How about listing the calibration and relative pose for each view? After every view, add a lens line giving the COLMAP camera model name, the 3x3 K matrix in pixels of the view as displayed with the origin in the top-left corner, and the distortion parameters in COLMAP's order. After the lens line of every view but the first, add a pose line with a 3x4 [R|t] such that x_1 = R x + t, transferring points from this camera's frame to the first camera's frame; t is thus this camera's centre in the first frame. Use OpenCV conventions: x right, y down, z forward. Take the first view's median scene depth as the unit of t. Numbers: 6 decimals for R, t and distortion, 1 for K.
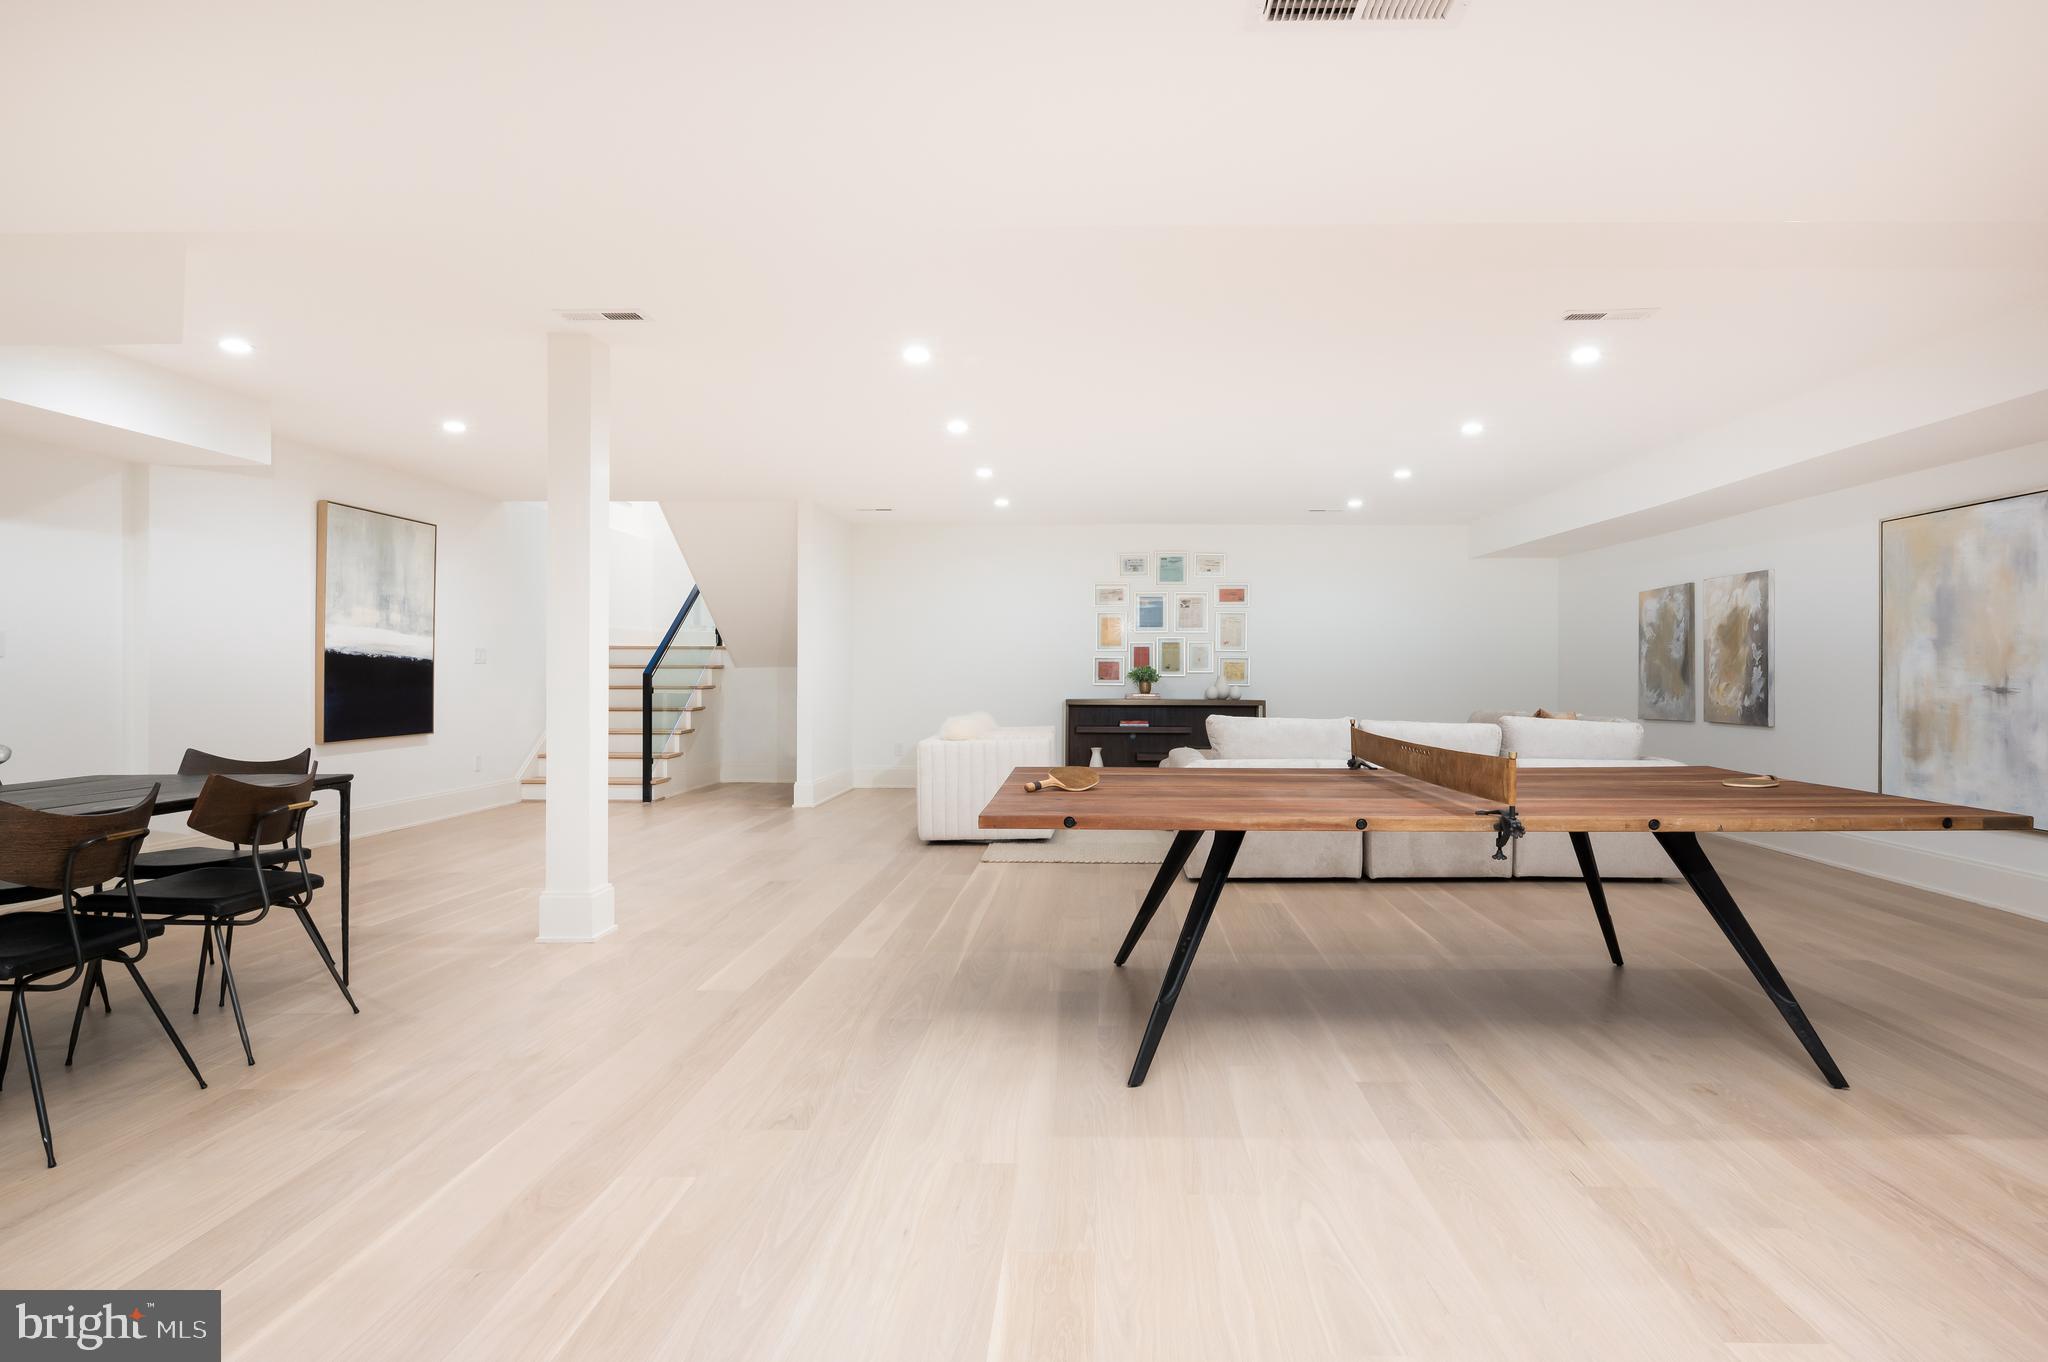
lens RADIAL K [[1124.1, 0, 1024.0], [0, 1124.1, 681.0], [0, 0, 1]] dist [0.000925, 0.000451]
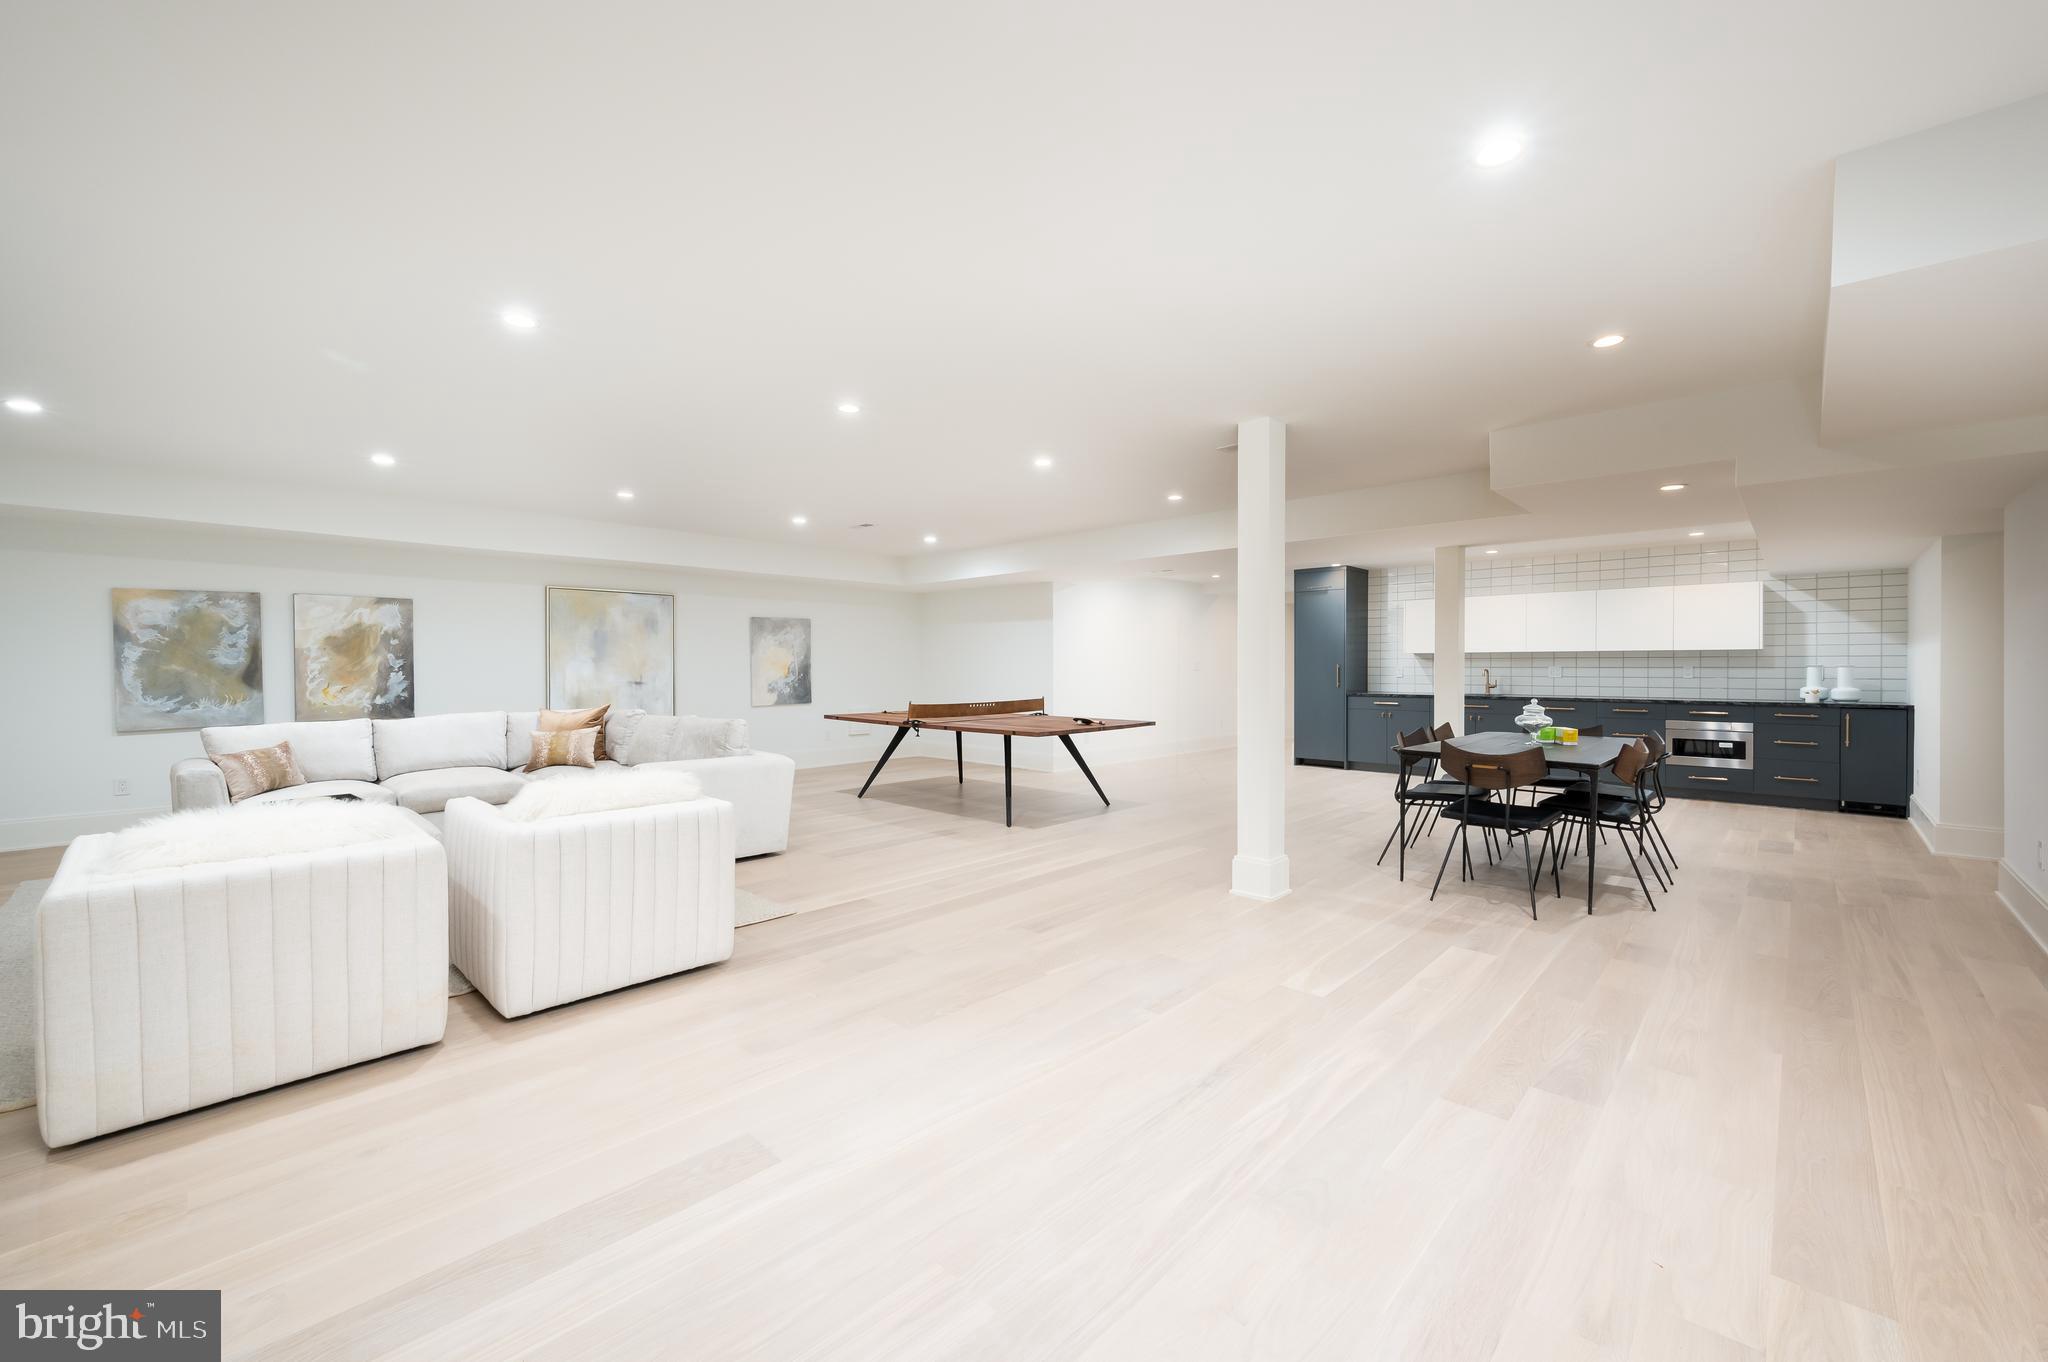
lens RADIAL K [[792.5, 0, 996.0], [0, 792.5, 679.1], [0, 0, 1]] dist [-0.000245, -0.000024]
pose [[-0.752364, -0.012368, 0.658632, -0.429176], [0.004995, 0.999688, 0.024479, -0.022199], [-0.658729, 0.021707, -0.752067, 1.146474]]
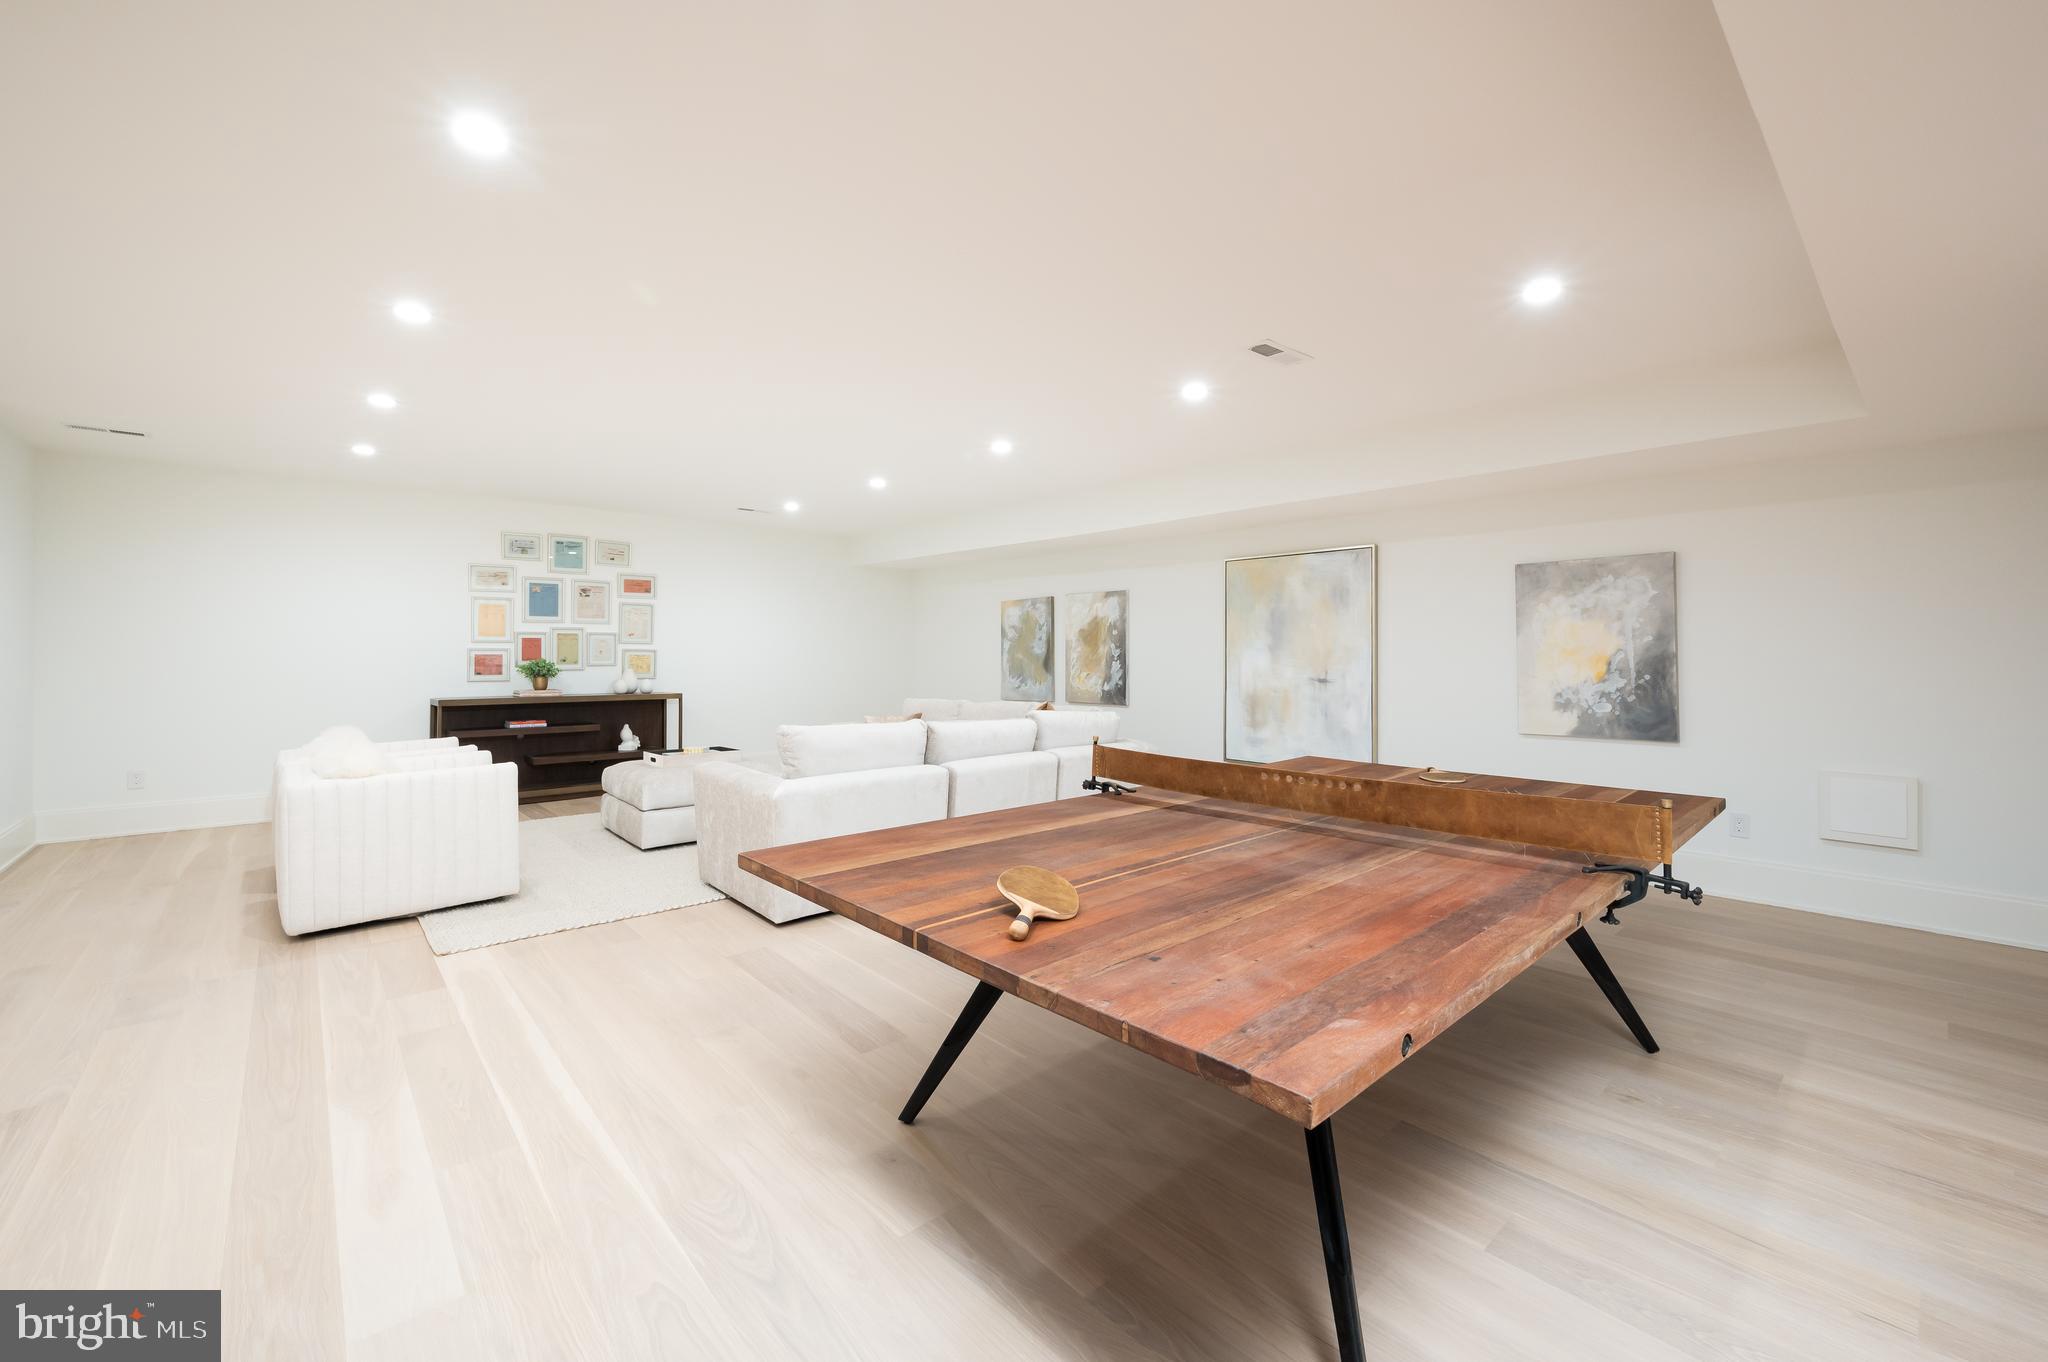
lens RADIAL K [[843.2, 0, 1031.4], [0, 843.2, 651.1], [0, 0, 1]] dist [-0.001292, -0.000129]
pose [[0.705141, 0.000563, 0.709067, -0.129482], [0.006223, 0.999956, -0.006982, -0.017211], [-0.709040, 0.009336, 0.705106, 0.332620]]
